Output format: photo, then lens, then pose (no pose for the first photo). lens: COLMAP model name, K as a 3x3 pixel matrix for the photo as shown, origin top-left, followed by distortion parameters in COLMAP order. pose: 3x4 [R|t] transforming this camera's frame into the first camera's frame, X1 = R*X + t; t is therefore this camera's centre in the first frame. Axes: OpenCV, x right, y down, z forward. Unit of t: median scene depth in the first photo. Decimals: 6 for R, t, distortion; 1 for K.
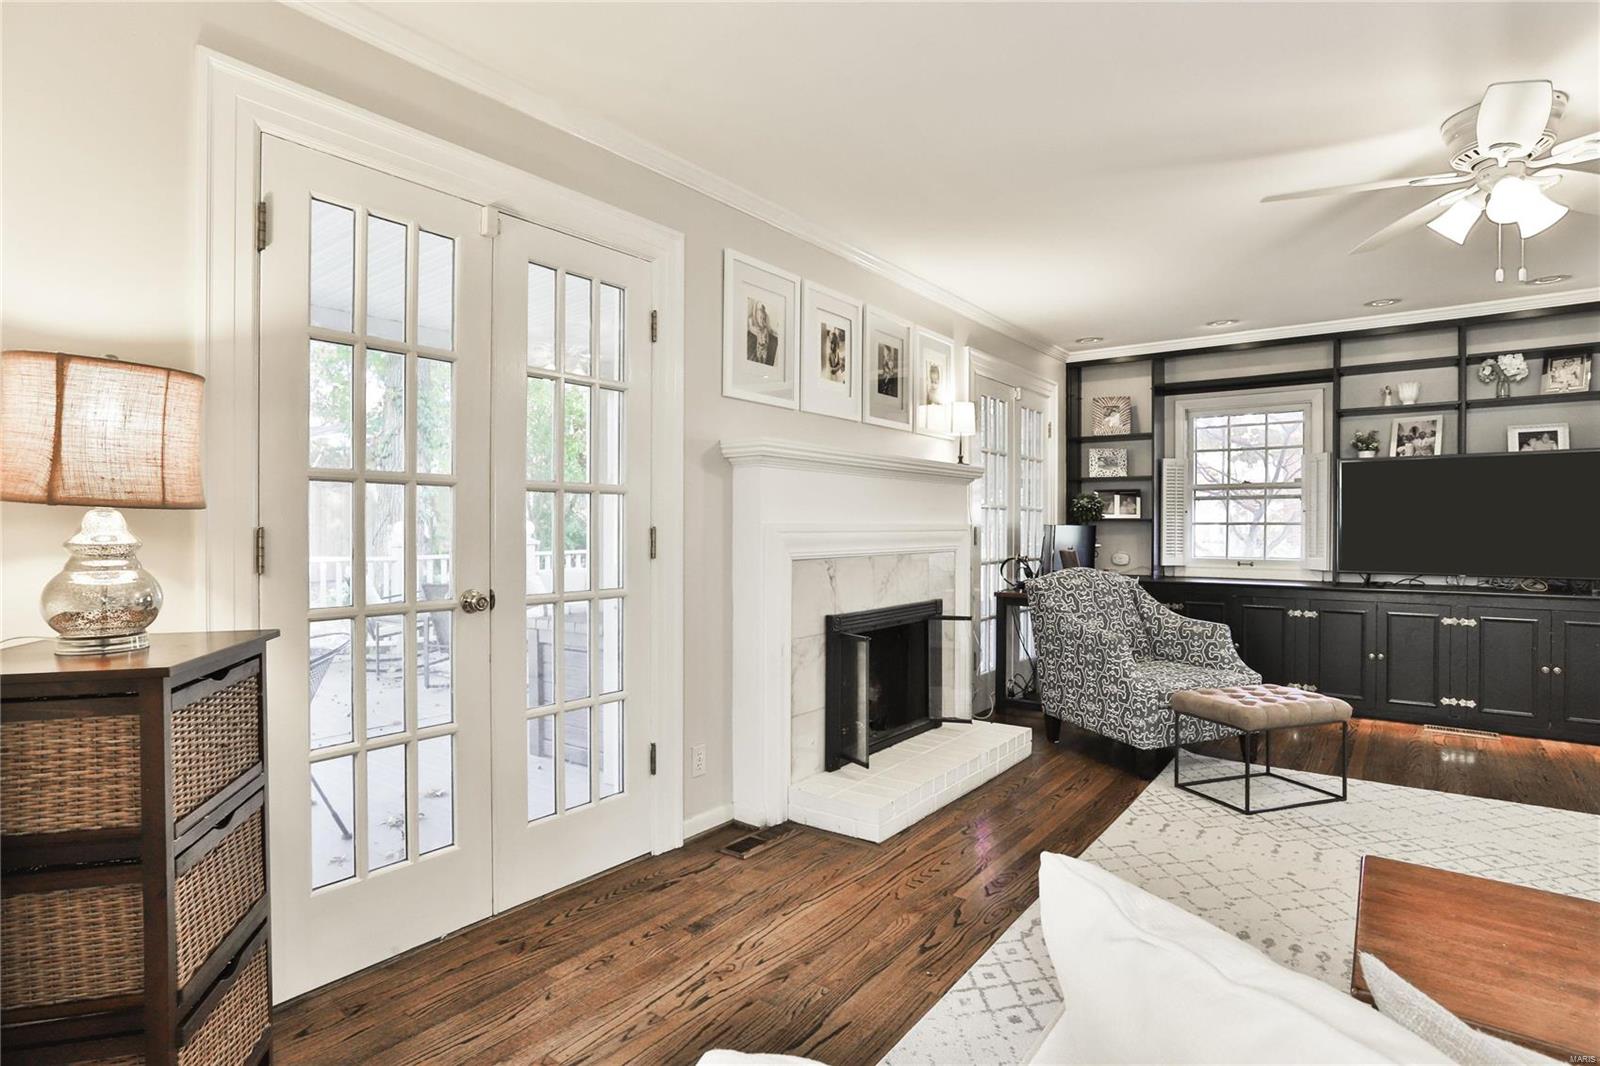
lens RADIAL K [[814.7, 0, 800.0], [0, 814.7, 533.0], [0, 0, 1]] dist [-0.057160, 0.027994]
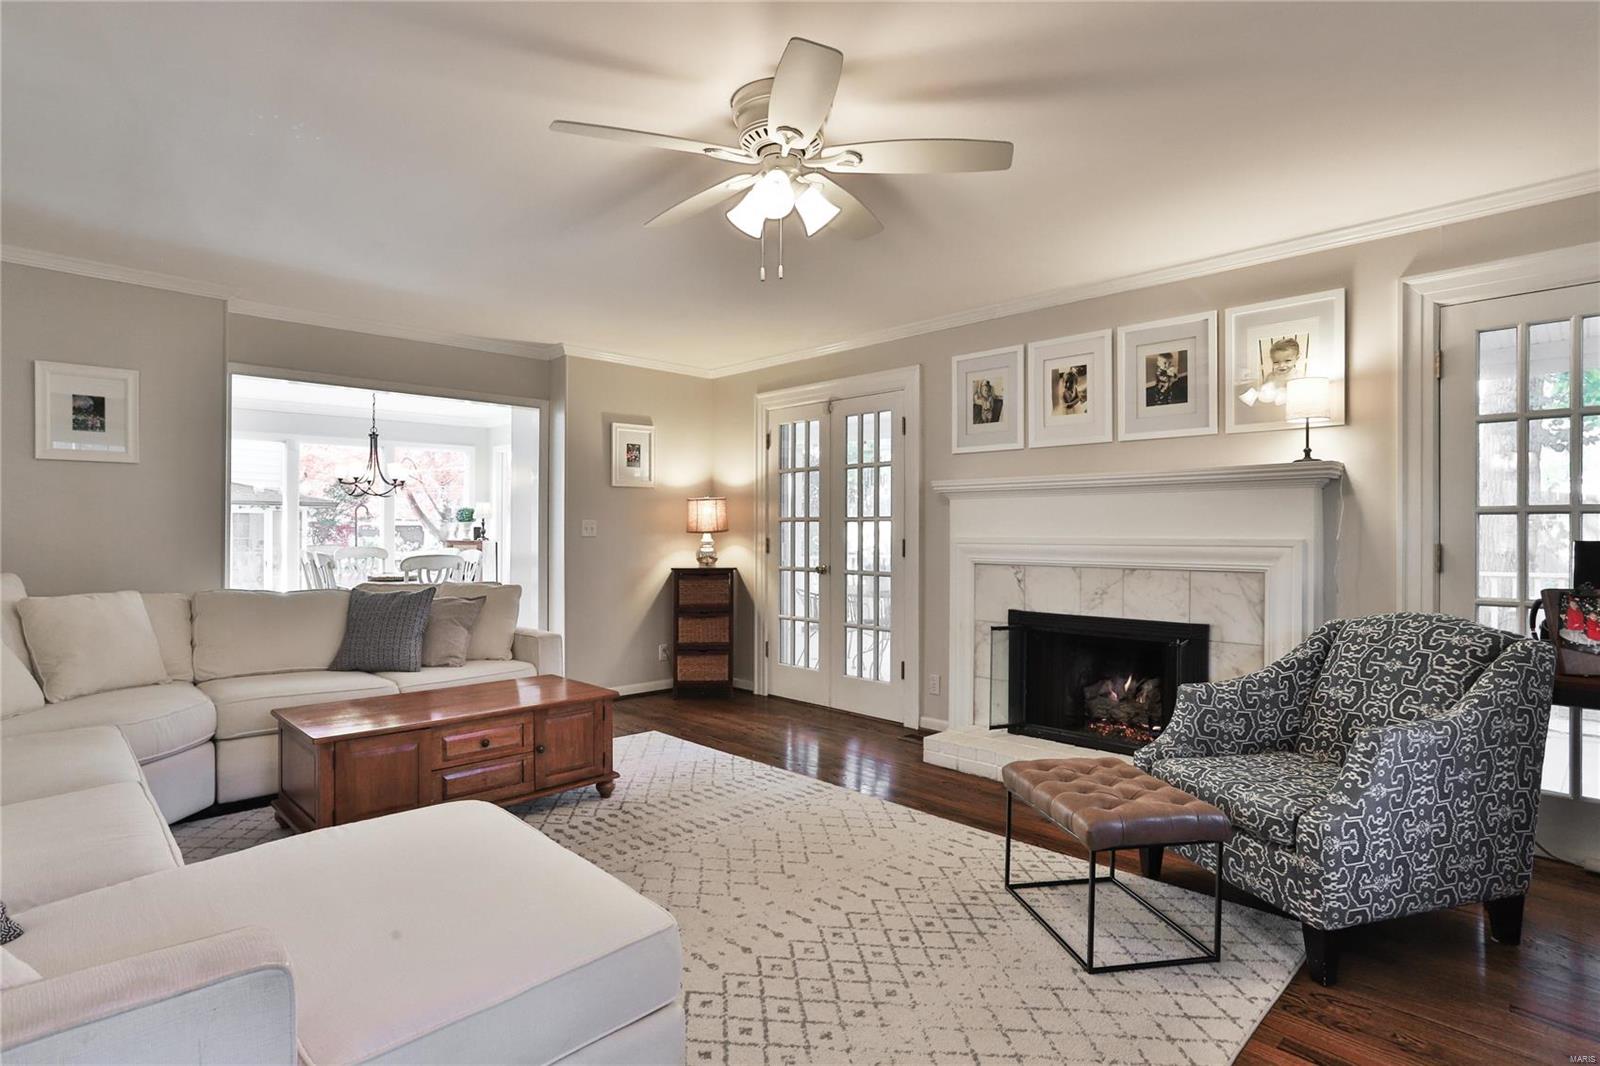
lens RADIAL K [[814.7, 0, 800.0], [0, 814.7, 533.0], [0, 0, 1]] dist [-0.057160, 0.027994]
pose [[-0.132609, -0.000339, -0.991168, 1.023183], [-0.009799, 0.999952, 0.000969, -0.012732], [0.991120, 0.009841, -0.132606, 0.642492]]
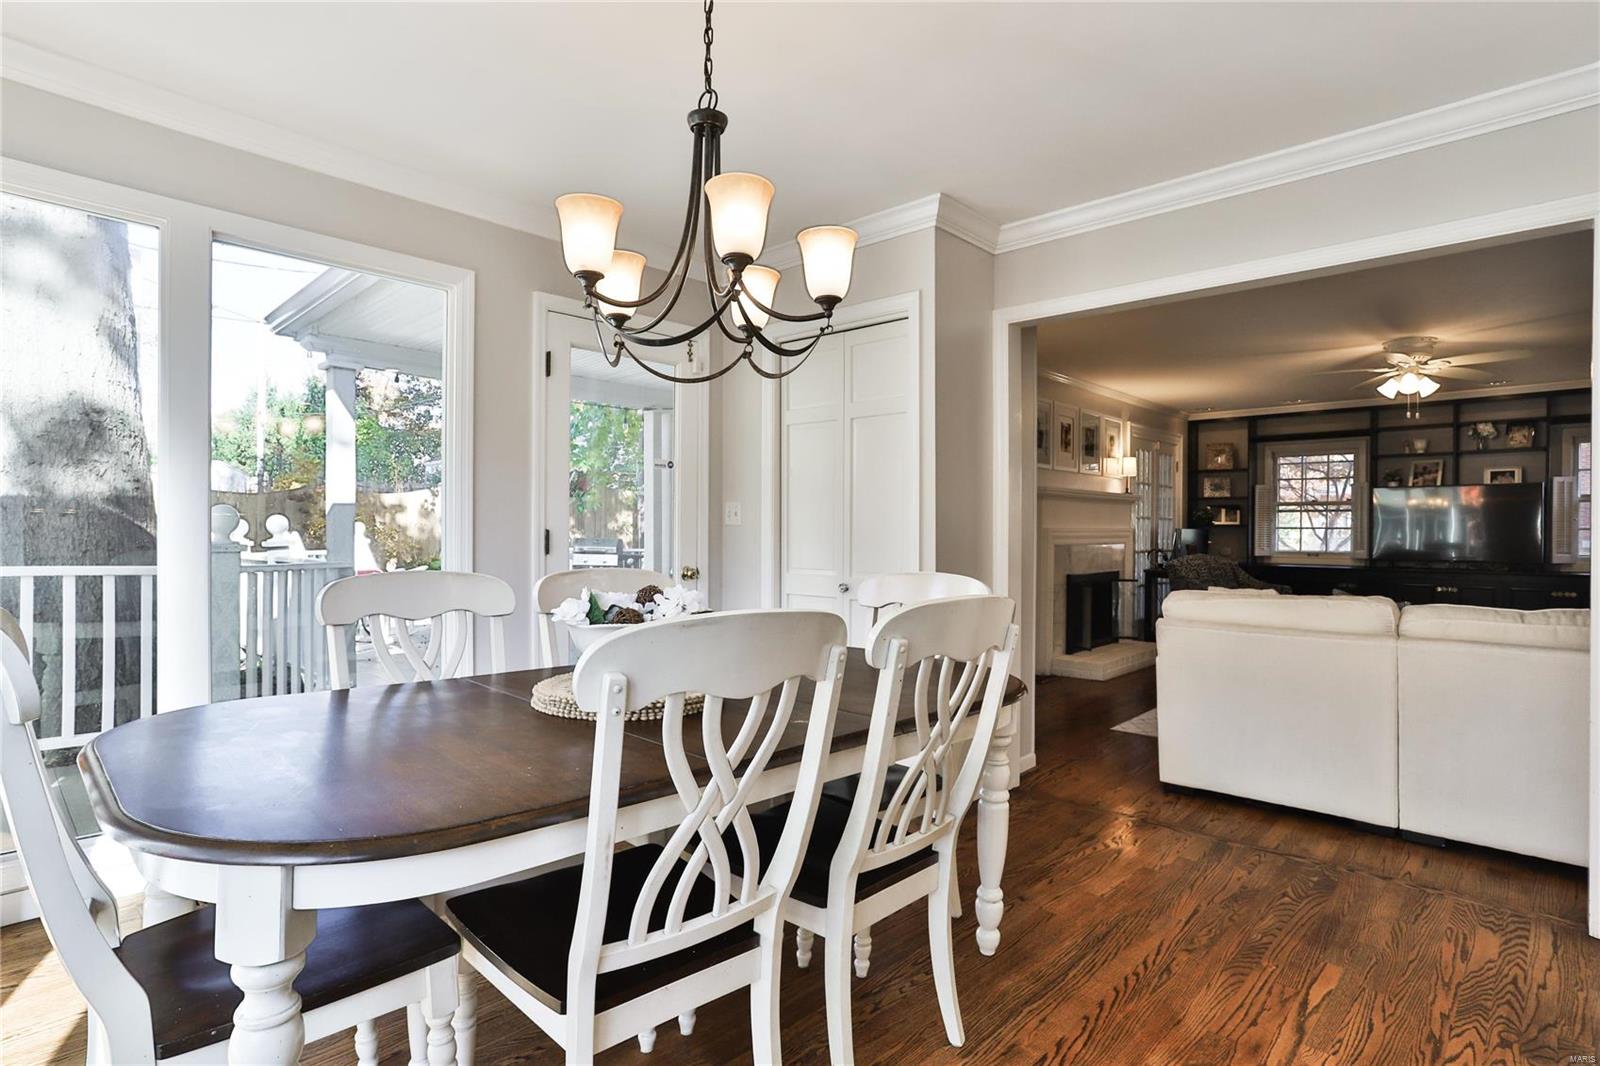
lens RADIAL K [[827.4, 0, 800.0], [0, 827.4, 533.0], [0, 0, 1]] dist [-0.004796, -0.000654]
pose [[0.994942, 0.004769, -0.100334, -0.318166], [-0.004984, 0.999986, -0.001889, 0.006960], [0.100324, 0.002379, 0.994952, -0.817577]]
